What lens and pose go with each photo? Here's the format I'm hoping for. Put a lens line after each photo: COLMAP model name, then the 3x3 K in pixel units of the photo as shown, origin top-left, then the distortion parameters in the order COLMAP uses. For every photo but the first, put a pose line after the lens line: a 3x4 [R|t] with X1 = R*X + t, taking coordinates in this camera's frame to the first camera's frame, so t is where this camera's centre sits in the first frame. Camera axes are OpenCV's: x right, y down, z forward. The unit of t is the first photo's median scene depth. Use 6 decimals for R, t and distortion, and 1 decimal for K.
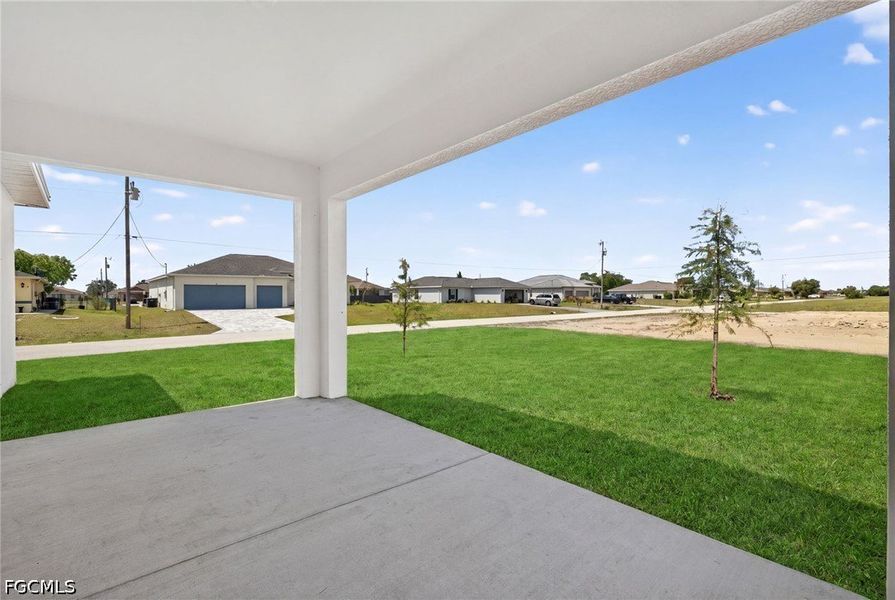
lens RADIAL K [[408.4, 0, 445.0], [0, 408.4, 299.0], [0, 0, 1]] dist [0.005009, 0.000280]
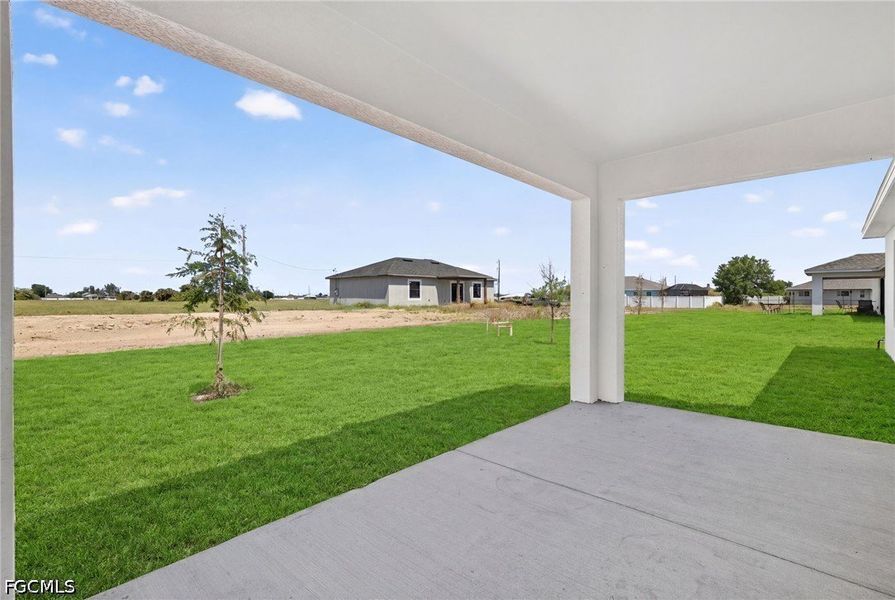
lens RADIAL K [[408.4, 0, 445.9], [0, 408.4, 299.0], [0, 0, 1]] dist [0.005009, 0.000280]
pose [[-0.095070, 0.005217, 0.995457, -0.470539], [0.026583, 0.999643, -0.002700, 0.007588], [-0.995116, 0.026205, -0.095174, 0.582275]]
